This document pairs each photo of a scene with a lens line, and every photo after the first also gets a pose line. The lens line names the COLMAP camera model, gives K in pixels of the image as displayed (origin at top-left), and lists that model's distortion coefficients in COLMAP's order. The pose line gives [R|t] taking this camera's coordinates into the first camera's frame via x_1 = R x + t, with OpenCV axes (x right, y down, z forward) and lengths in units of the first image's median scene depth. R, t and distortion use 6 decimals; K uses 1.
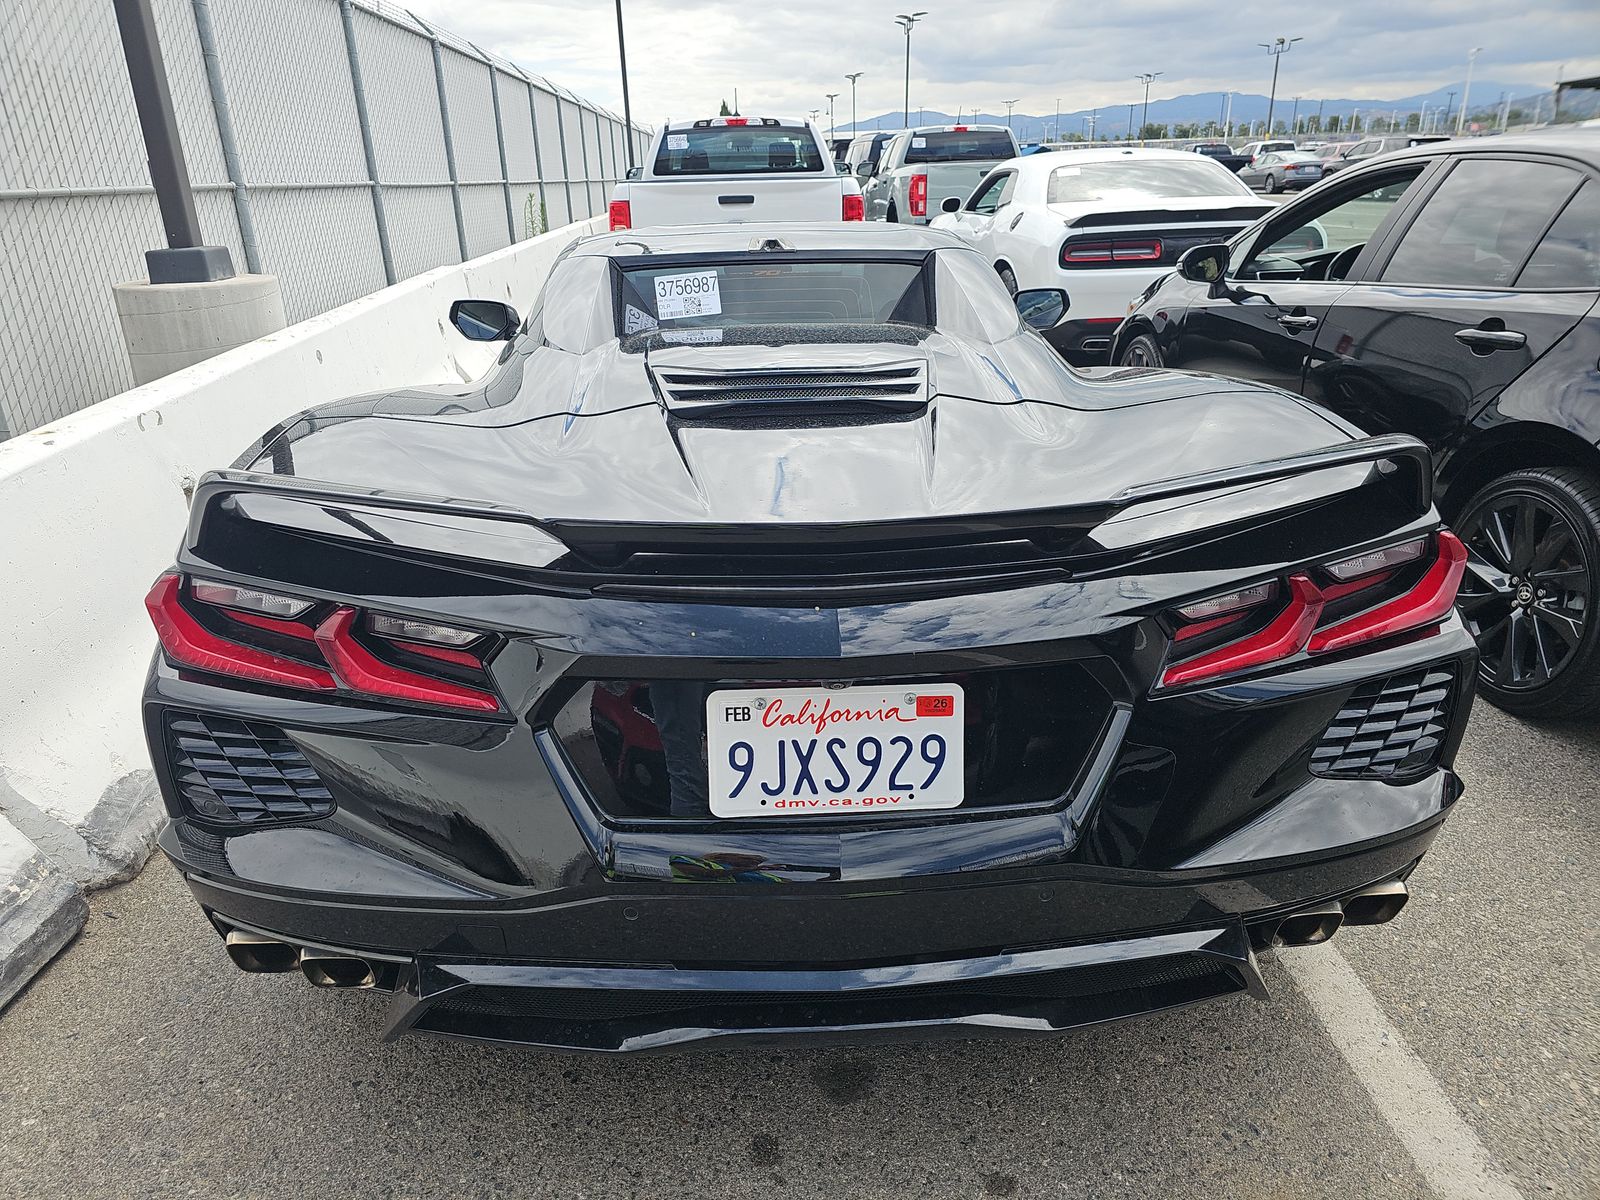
lens RADIAL K [[1027.6, 0, 789.4], [0, 1027.6, 600.2], [0, 0, 1]] dist [0.065790, -0.068921]
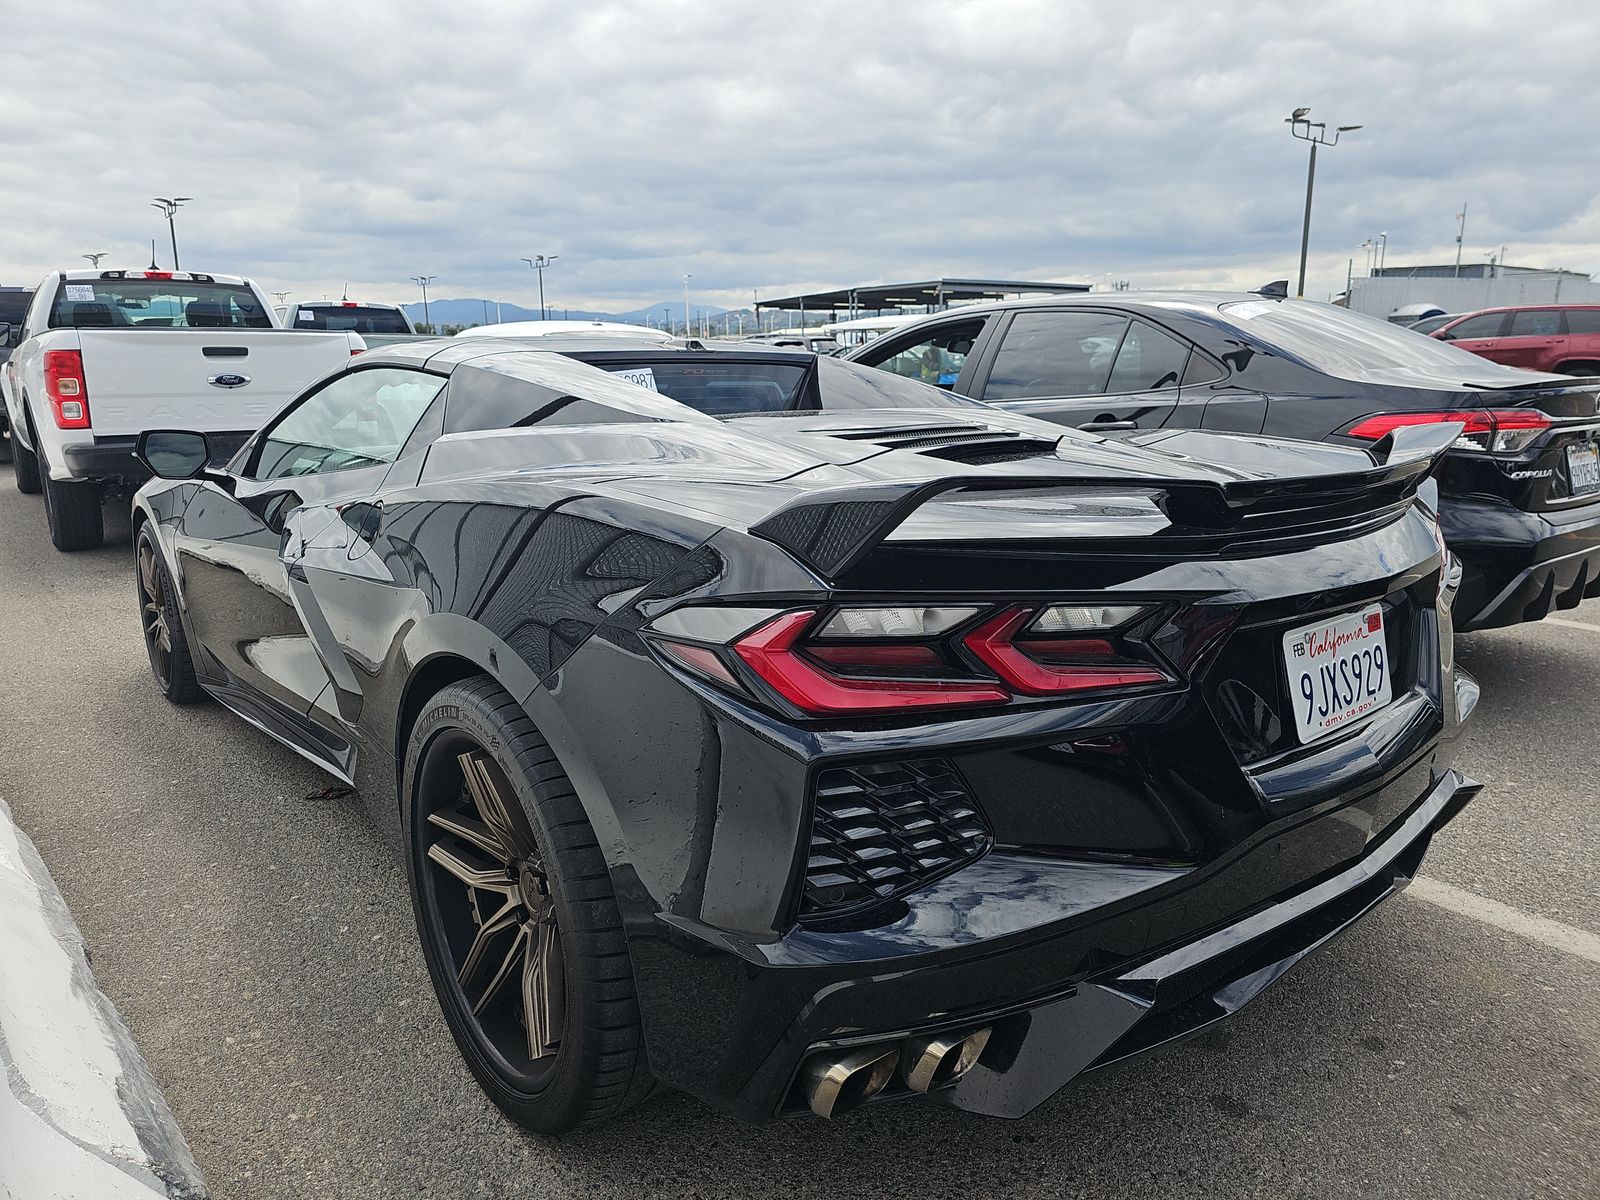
lens RADIAL K [[1027.6, 0, 789.4], [0, 1027.6, 600.2], [0, 0, 1]] dist [0.065790, -0.068921]
pose [[0.809244, -0.117009, 0.575703, -0.558282], [0.211395, 0.972320, -0.099530, 0.024555], [-0.548121, 0.202245, 0.811579, 0.167903]]
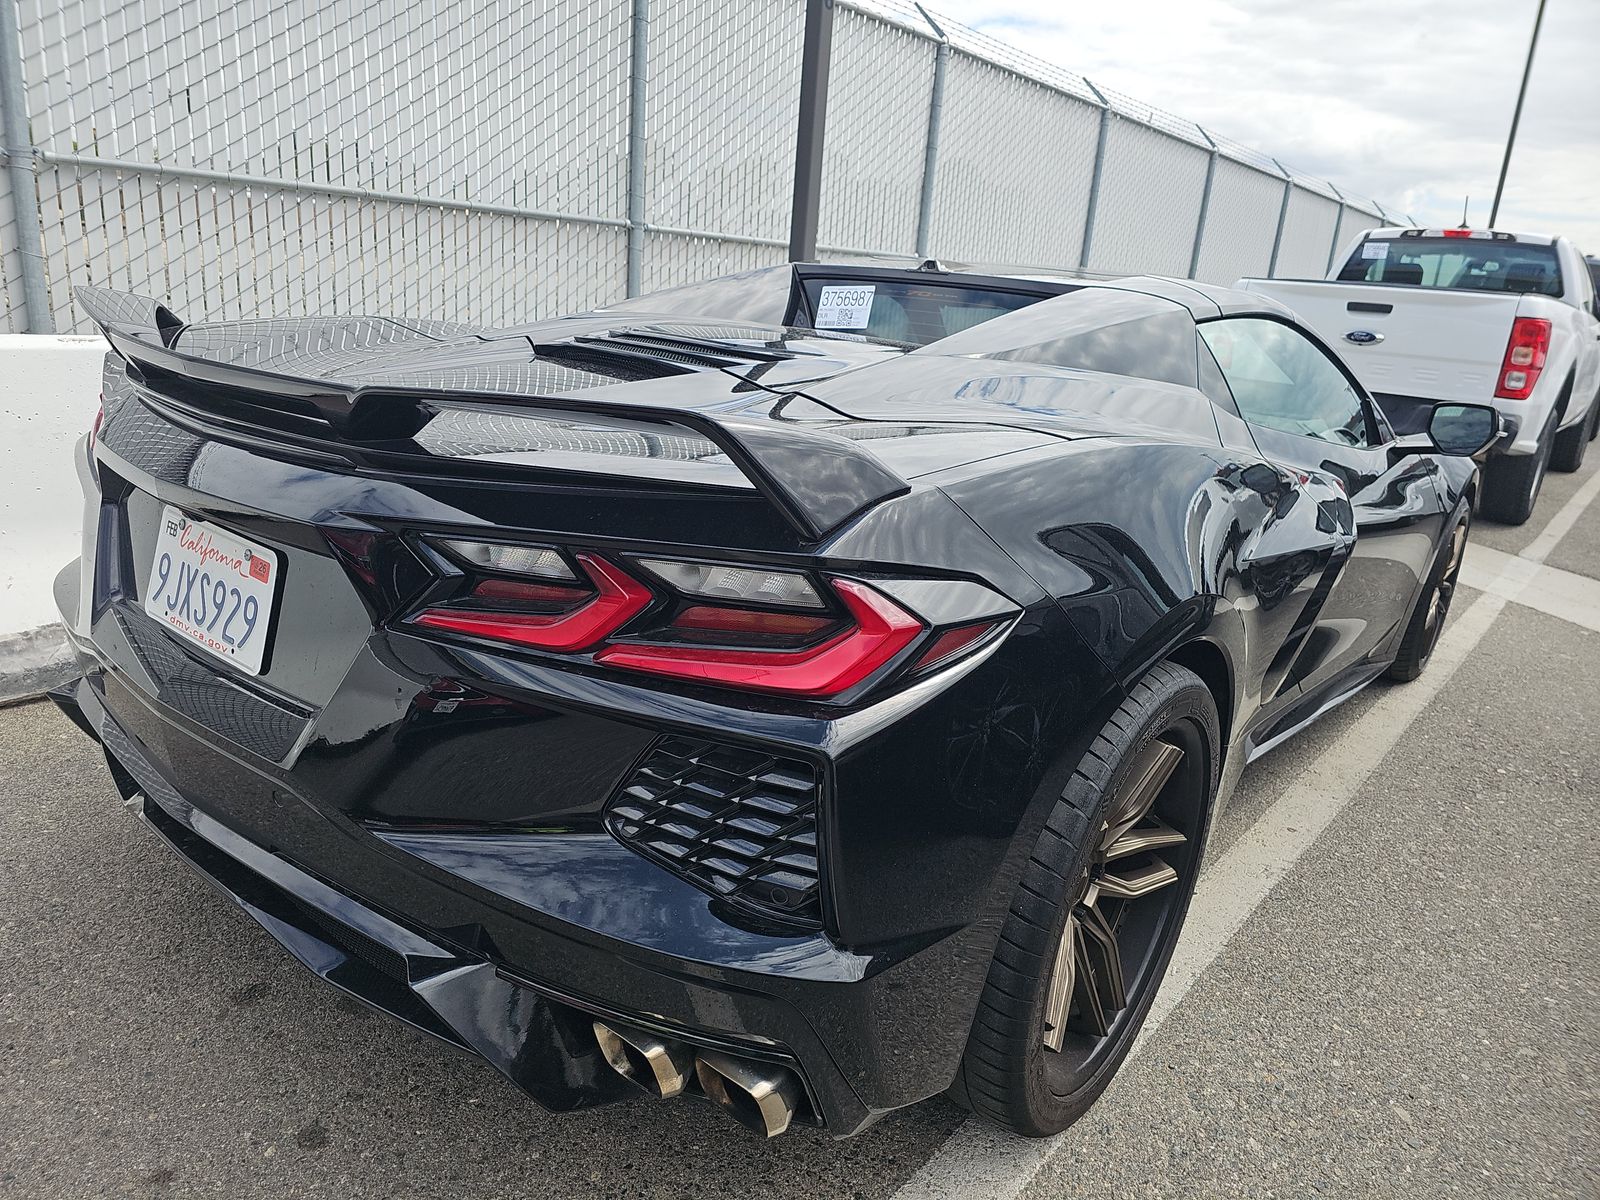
lens RADIAL K [[1046.1, 0, 807.1], [0, 1046.1, 601.9], [0, 0, 1]] dist [0.055718, -0.061640]
pose [[0.746270, 0.272444, -0.607334, 0.561919], [-0.335629, 0.941940, 0.010136, -0.027298], [0.574833, 0.196275, 0.794382, 0.235448]]
